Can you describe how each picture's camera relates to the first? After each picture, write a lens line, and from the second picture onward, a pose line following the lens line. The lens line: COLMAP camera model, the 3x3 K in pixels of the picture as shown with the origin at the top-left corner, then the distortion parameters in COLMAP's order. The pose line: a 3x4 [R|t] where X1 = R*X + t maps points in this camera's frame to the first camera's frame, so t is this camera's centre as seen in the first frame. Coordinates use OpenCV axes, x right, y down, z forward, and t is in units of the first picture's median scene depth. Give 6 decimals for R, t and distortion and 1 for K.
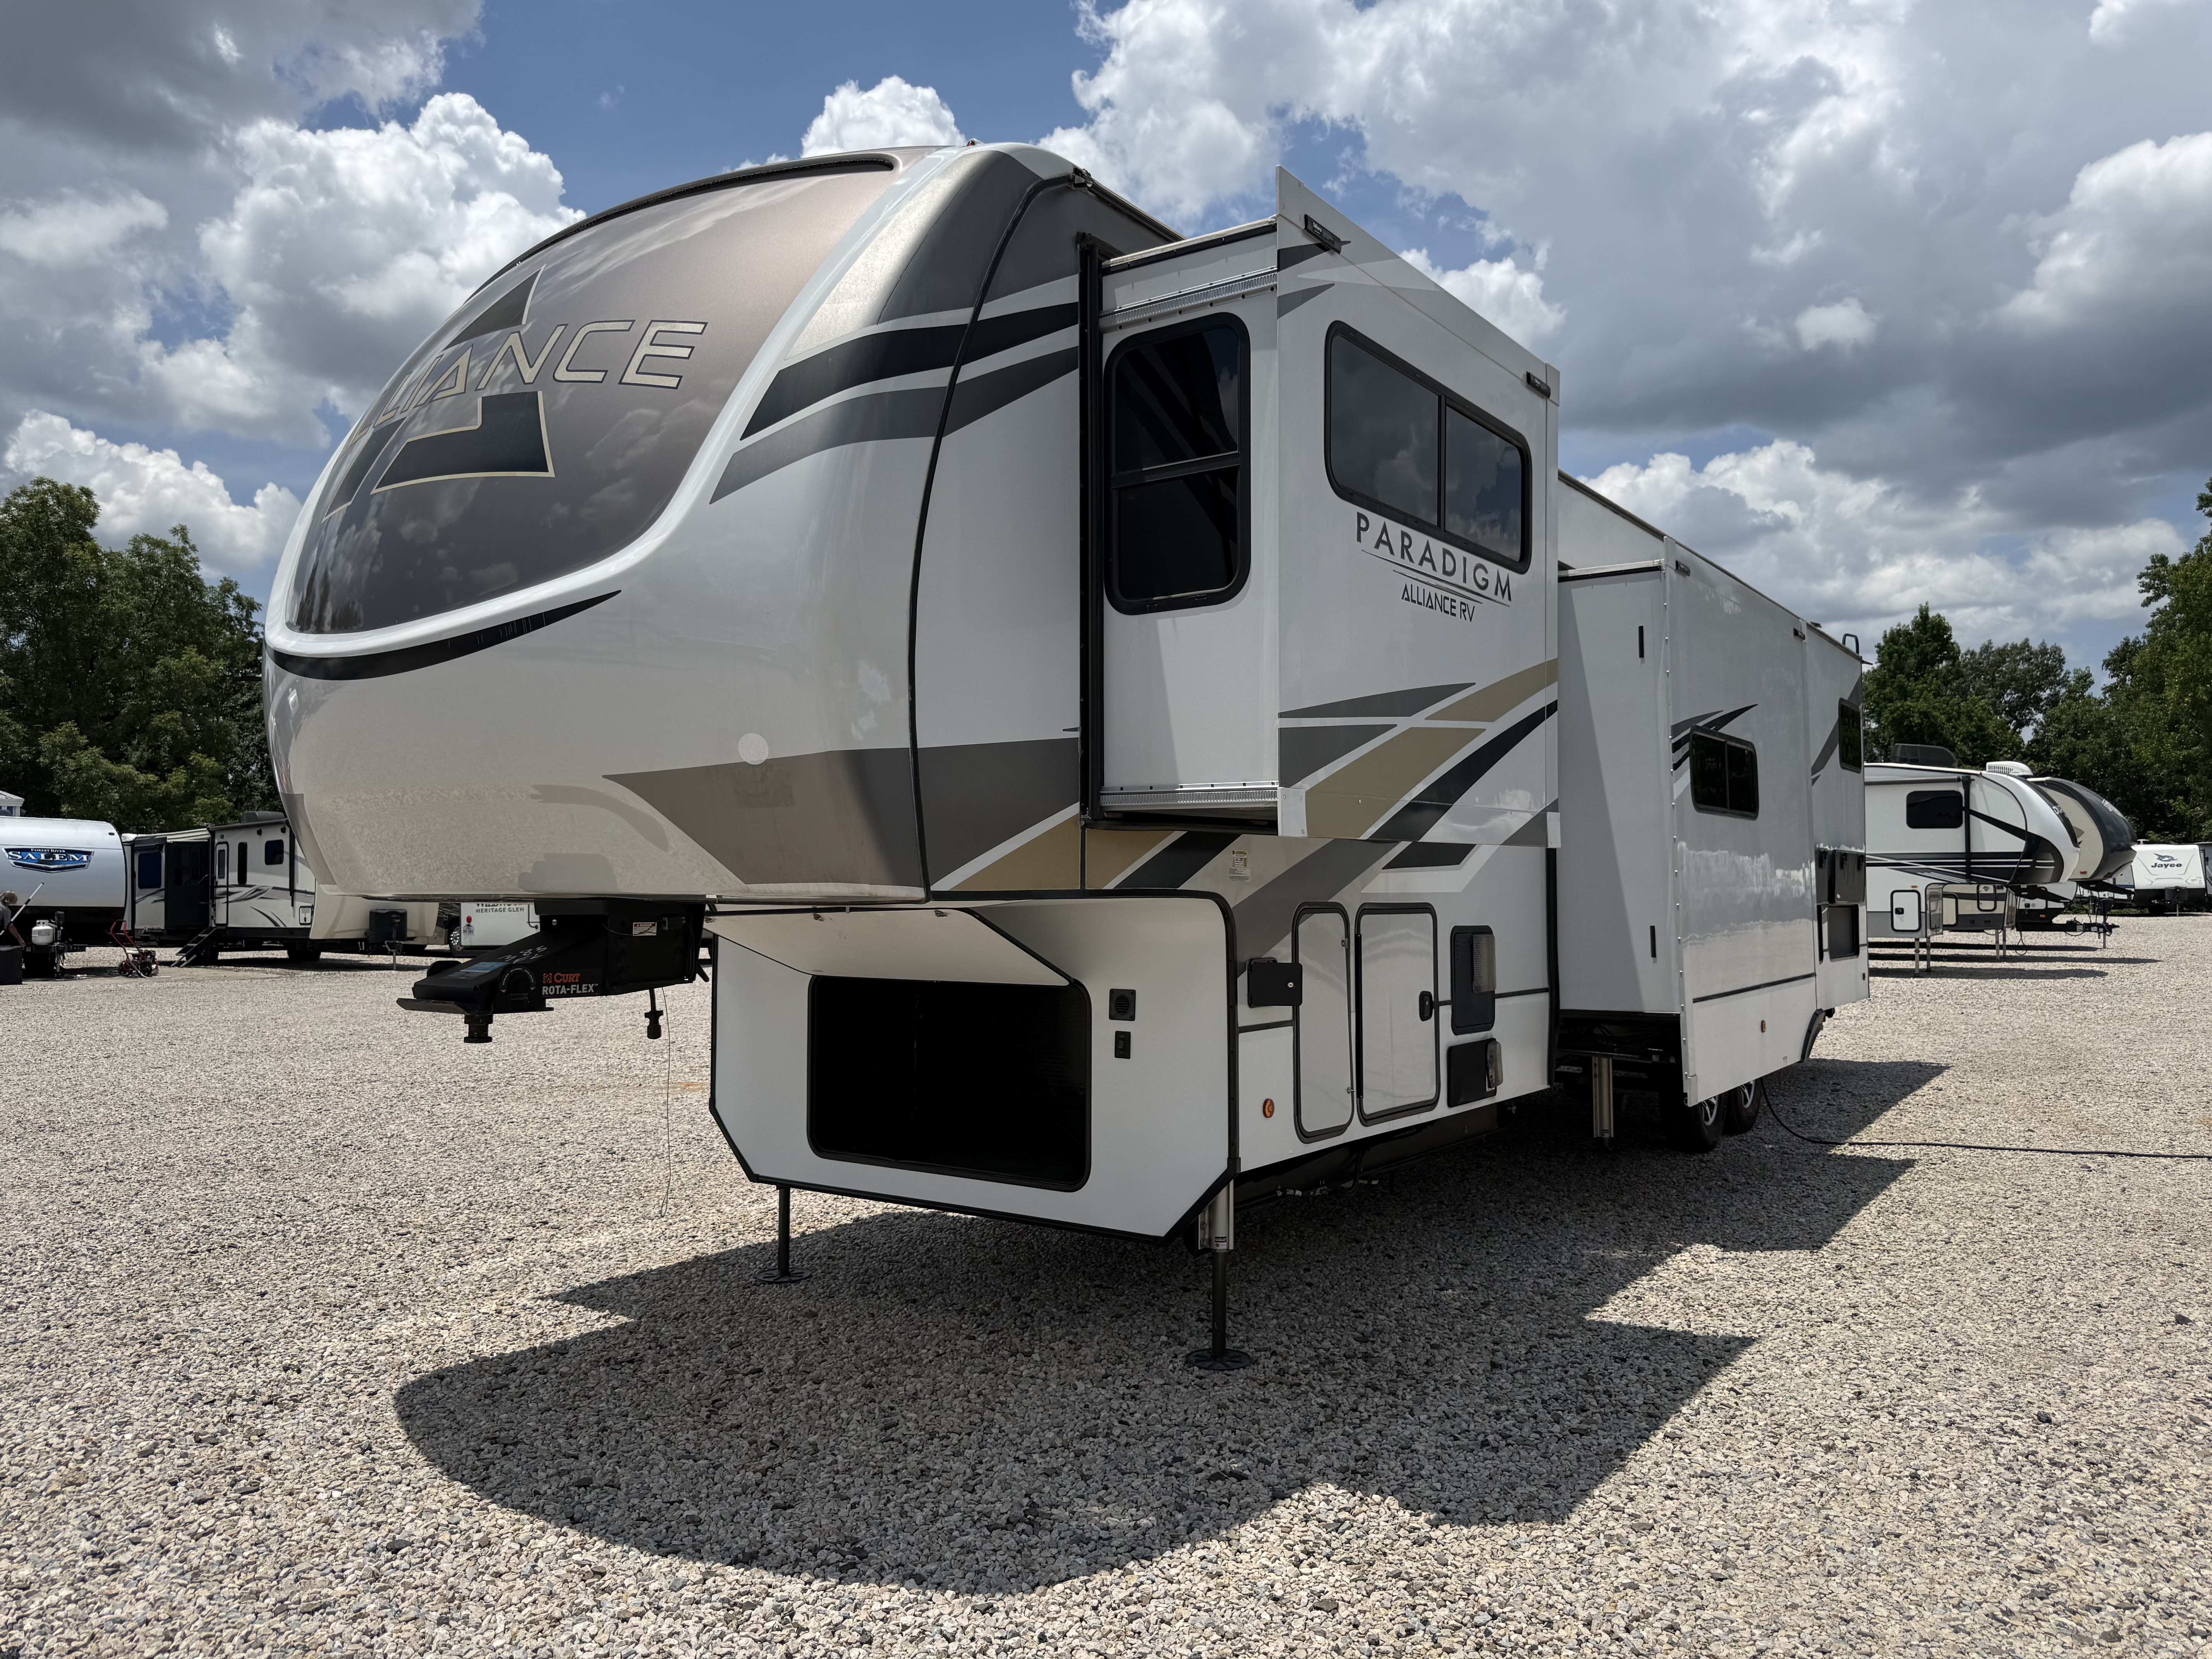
lens RADIAL K [[1536.5, 0, 1101.4], [0, 1536.5, 833.2], [0, 0, 1]] dist [0.066373, -0.068833]
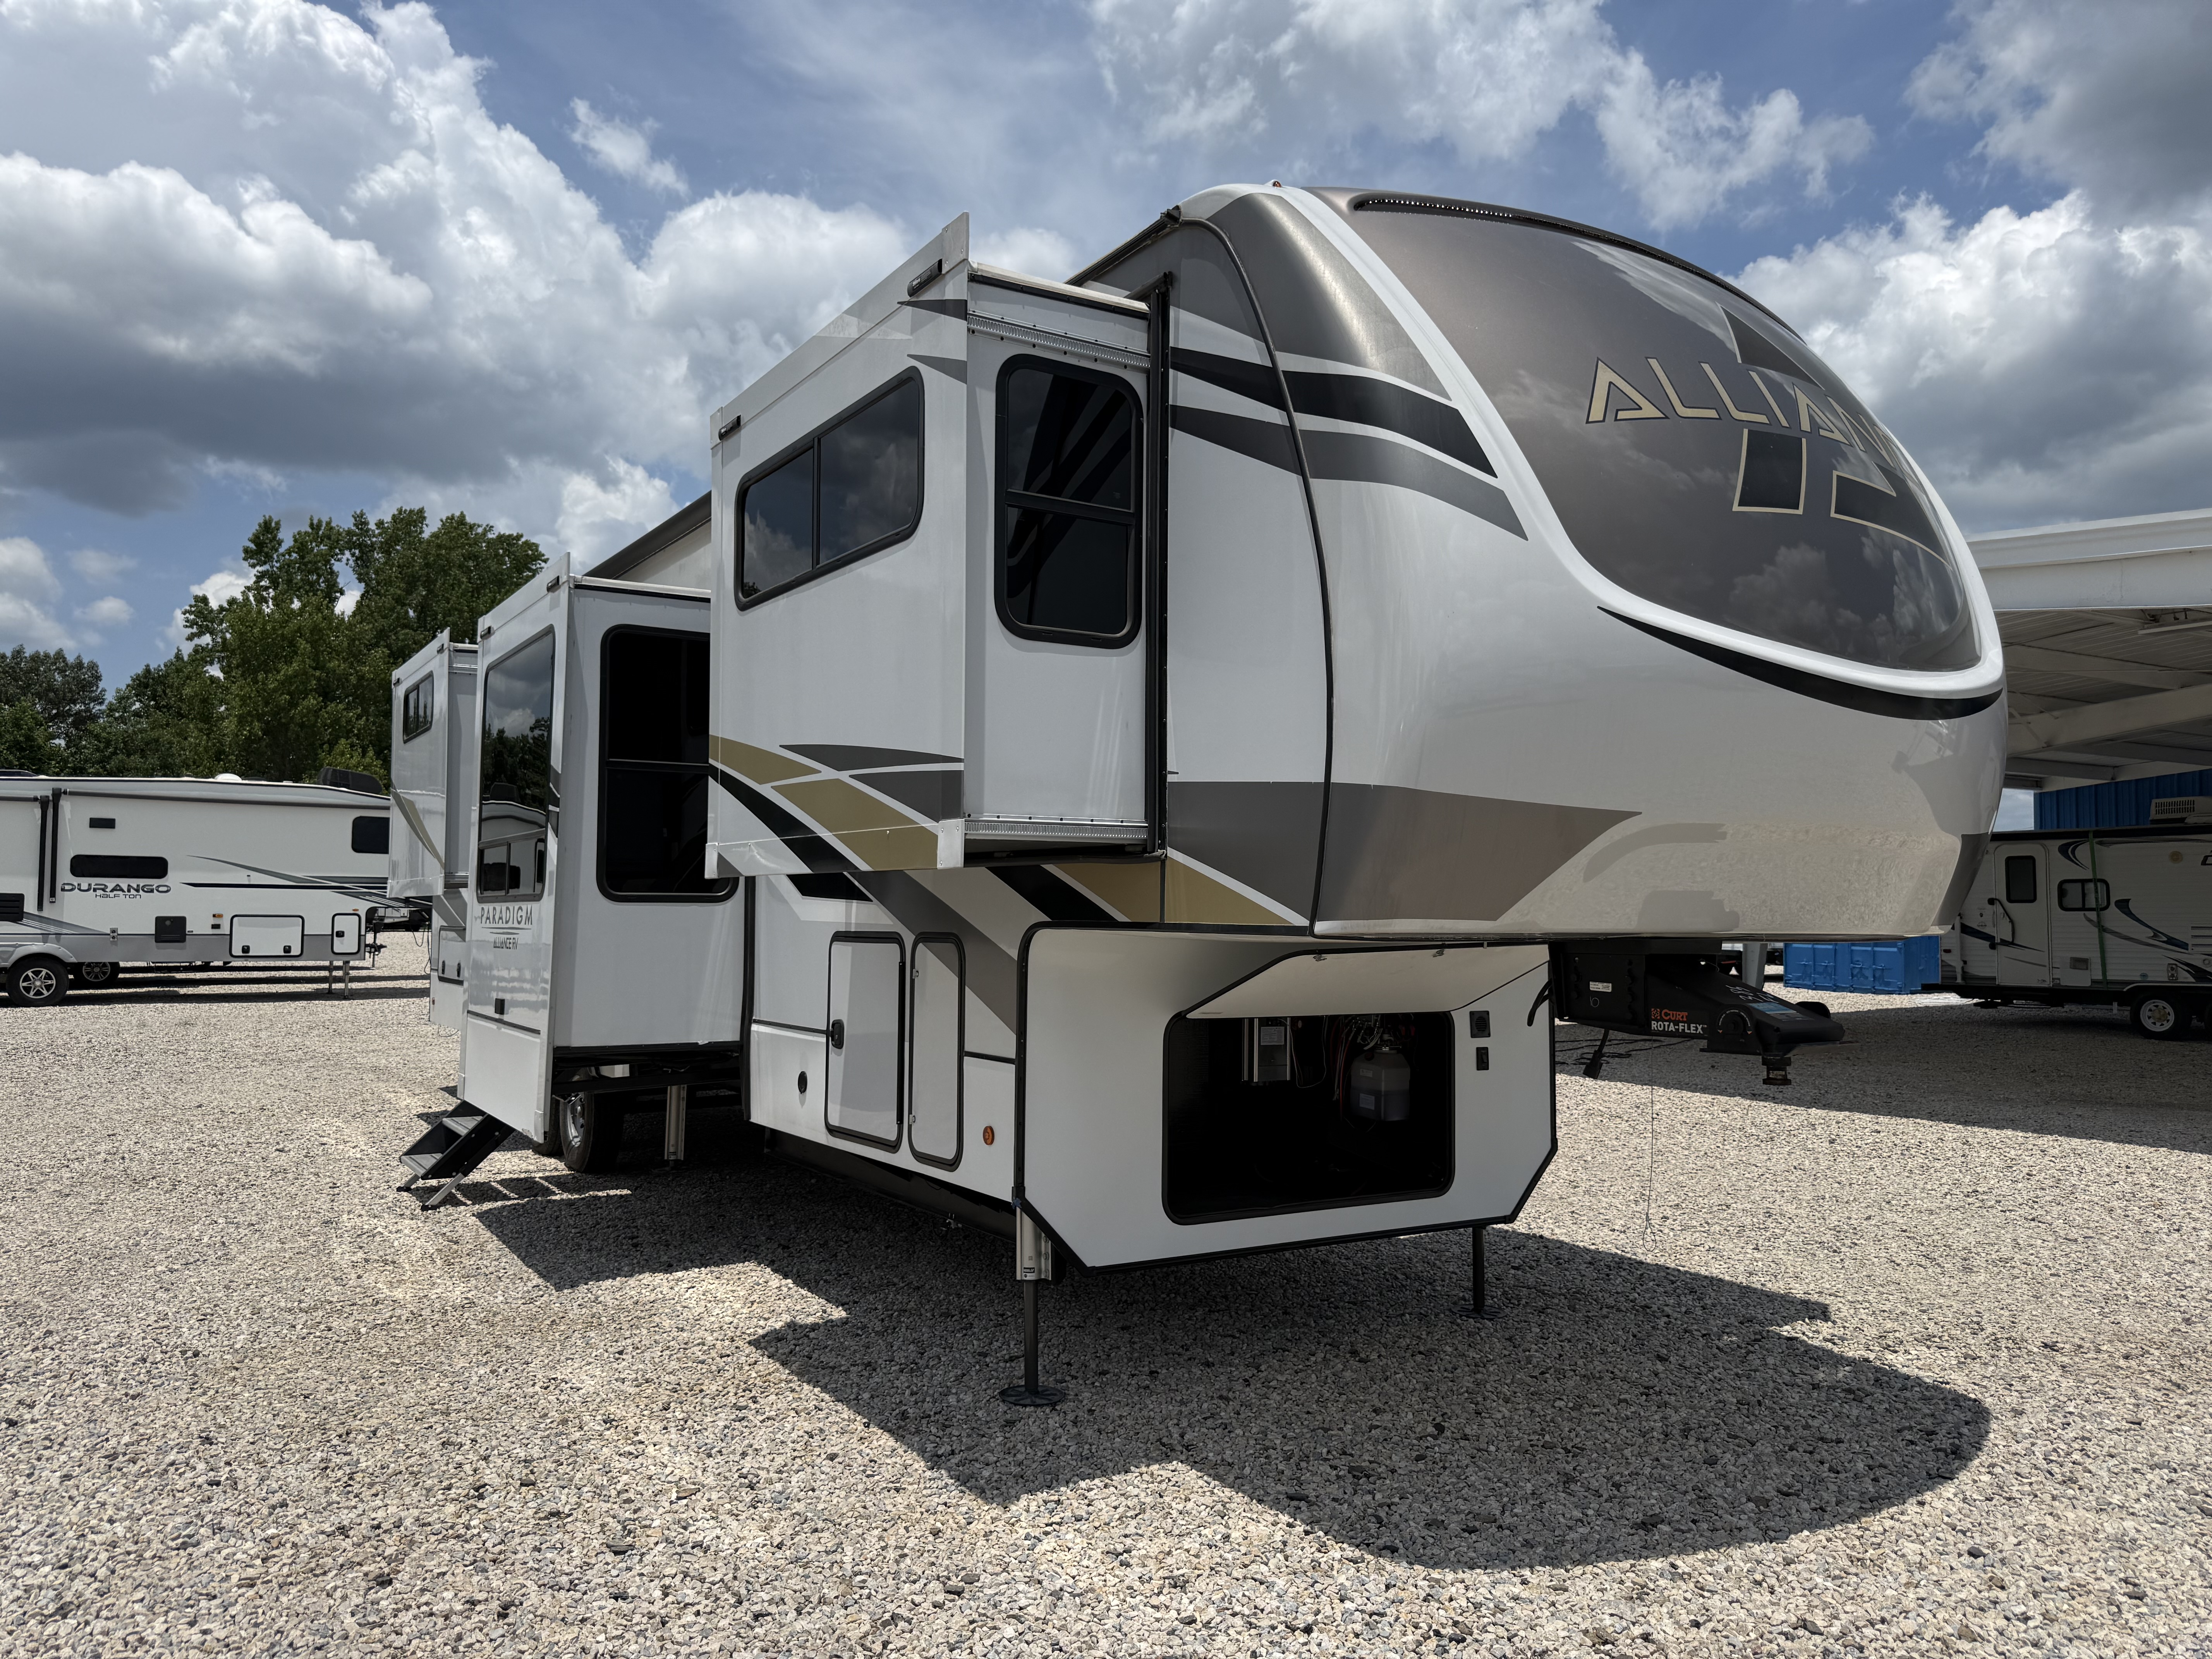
lens RADIAL K [[1536.5, 0, 1101.4], [0, 1536.5, 833.2], [0, 0, 1]] dist [0.066373, -0.068833]
pose [[0.371726, 0.054458, 0.926744, -1.188697], [-0.042898, 0.998219, -0.041451, 0.026401], [-0.927351, -0.024347, 0.373400, 0.824758]]
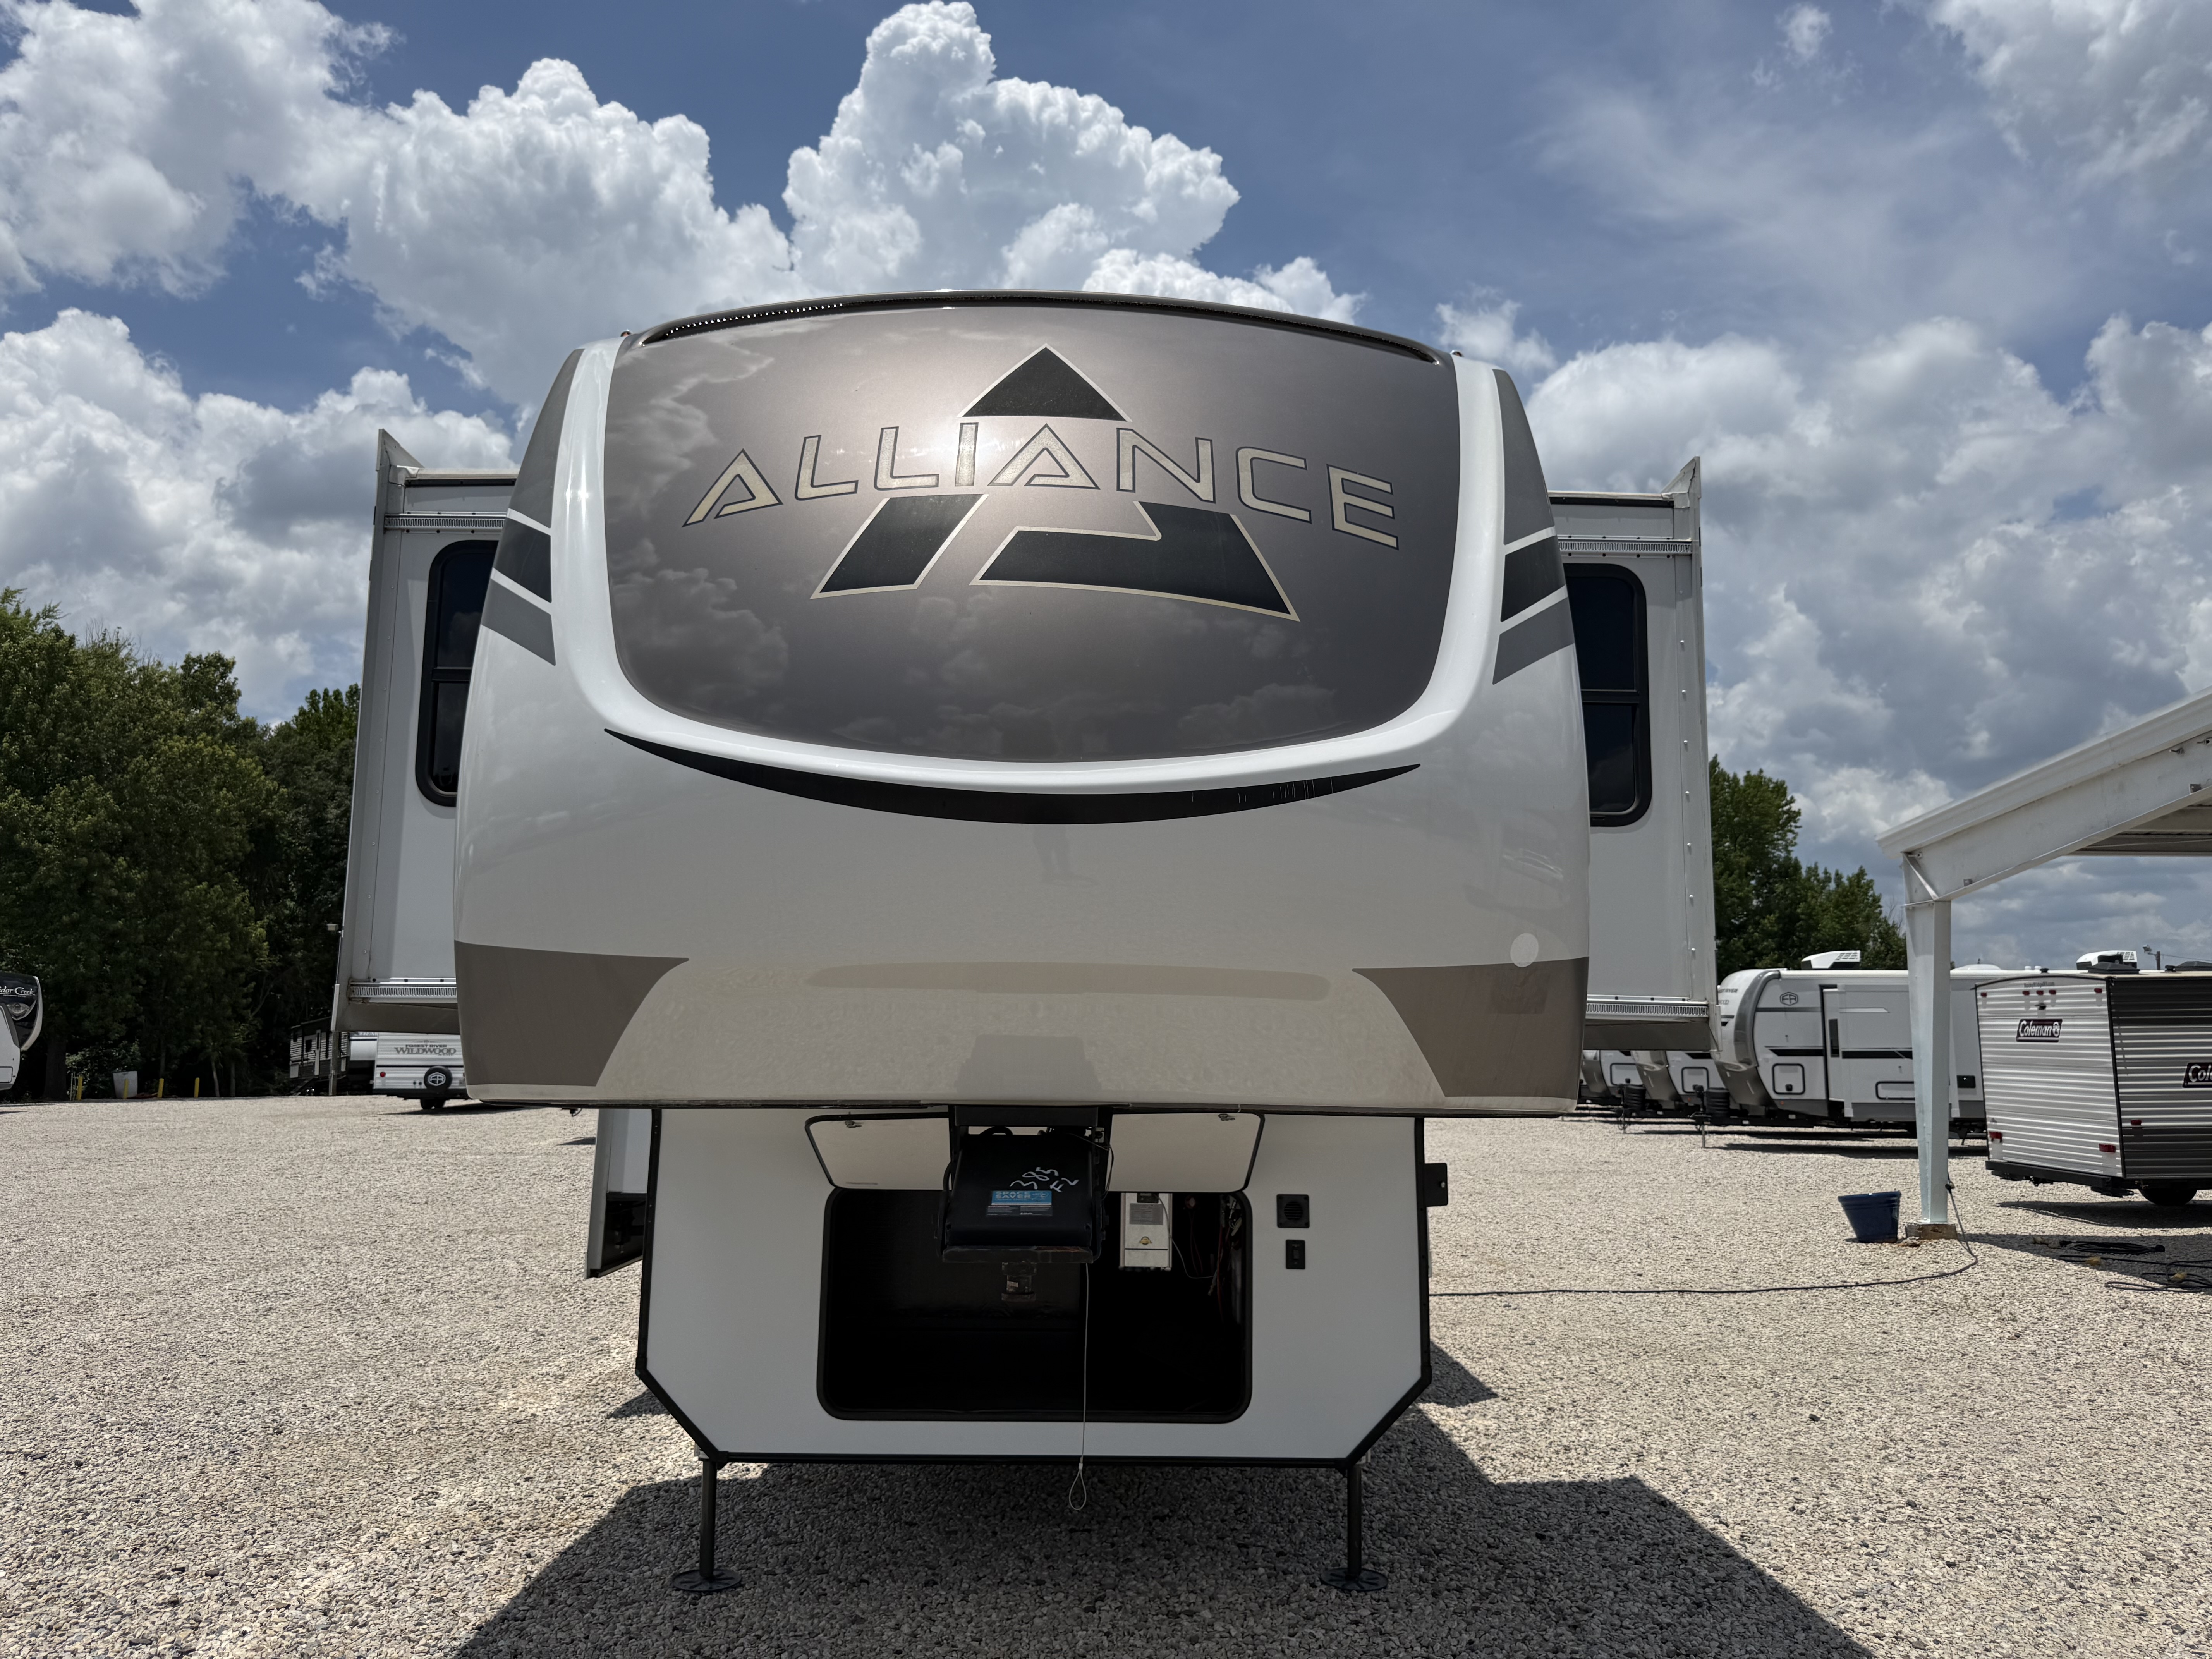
lens RADIAL K [[1536.5, 0, 1101.4], [0, 1536.5, 833.2], [0, 0, 1]] dist [0.066373, -0.068833]
pose [[0.807188, 0.095139, 0.582577, -0.664200], [-0.030339, 0.992308, -0.120014, -0.003785], [-0.589514, 0.079199, 0.803866, 0.272592]]
